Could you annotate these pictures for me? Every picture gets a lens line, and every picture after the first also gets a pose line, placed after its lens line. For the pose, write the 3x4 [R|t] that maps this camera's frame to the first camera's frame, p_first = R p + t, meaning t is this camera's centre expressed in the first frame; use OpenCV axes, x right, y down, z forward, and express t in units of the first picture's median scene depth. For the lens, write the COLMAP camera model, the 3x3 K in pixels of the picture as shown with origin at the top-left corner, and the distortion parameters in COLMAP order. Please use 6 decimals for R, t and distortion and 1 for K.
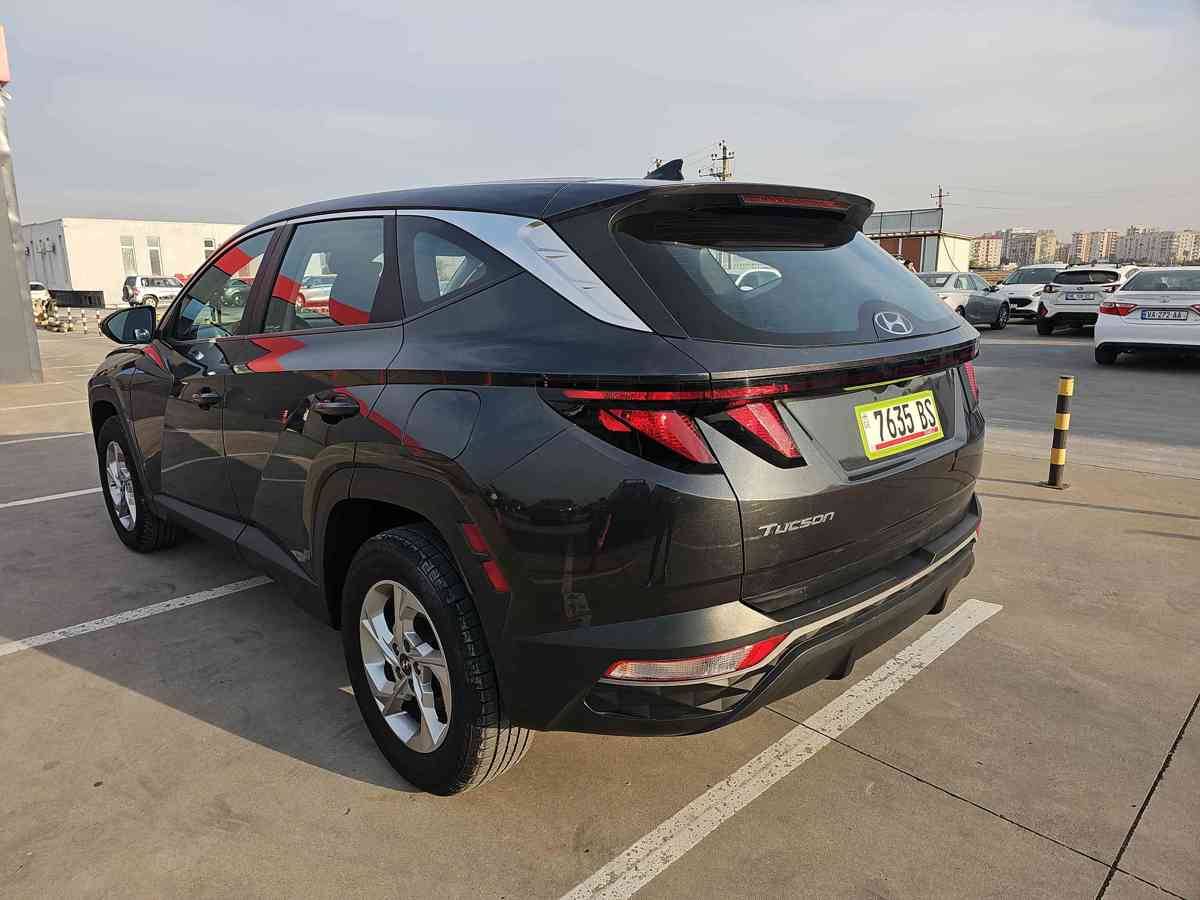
lens RADIAL K [[801.6, 0, 596.3], [0, 801.6, 444.1], [0, 0, 1]] dist [0.001183, 0.000495]
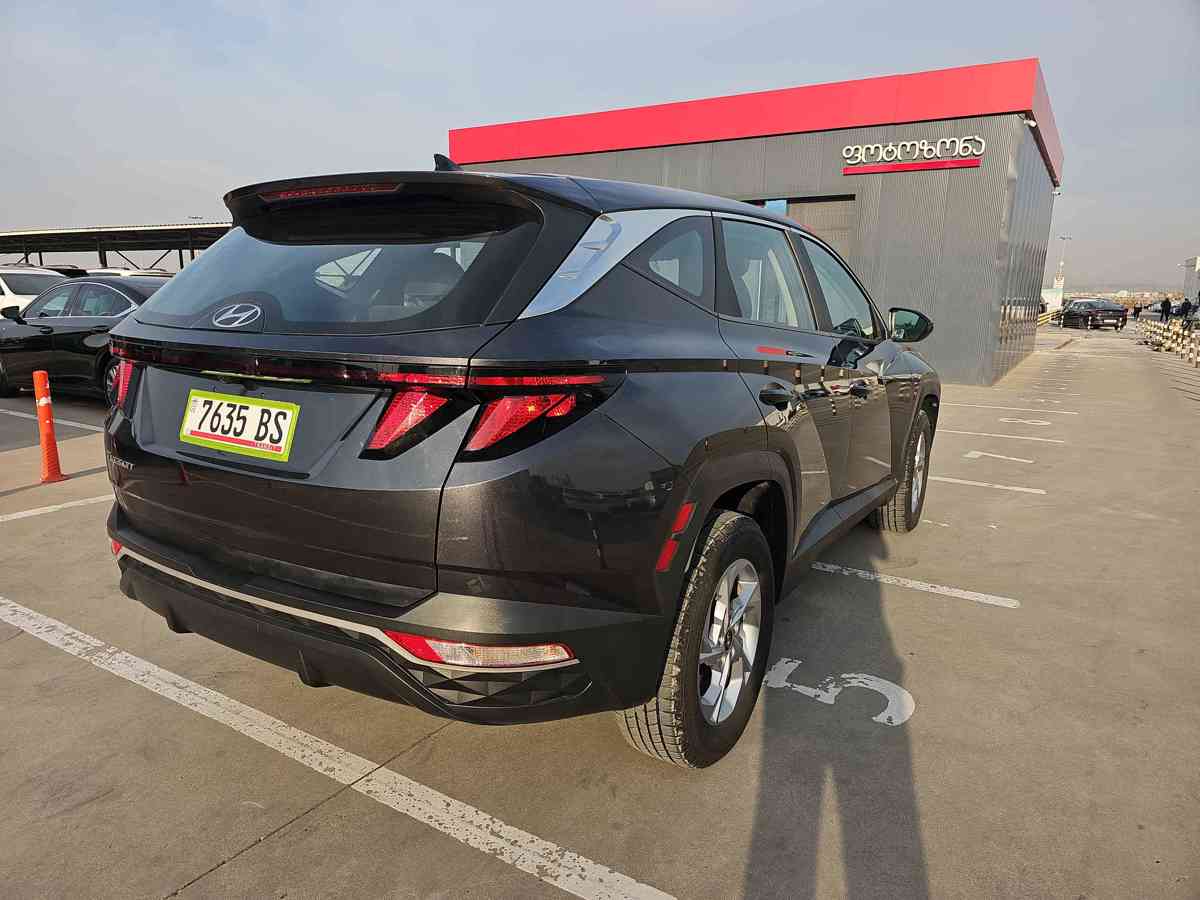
lens RADIAL K [[801.6, 0, 597.8], [0, 801.6, 453.9], [0, 0, 1]] dist [0.001183, 0.000495]
pose [[0.235628, 0.201602, -0.950703, 1.364194], [-0.218391, 0.964211, 0.150339, -0.222604], [0.946987, 0.172200, 0.271224, 1.145932]]
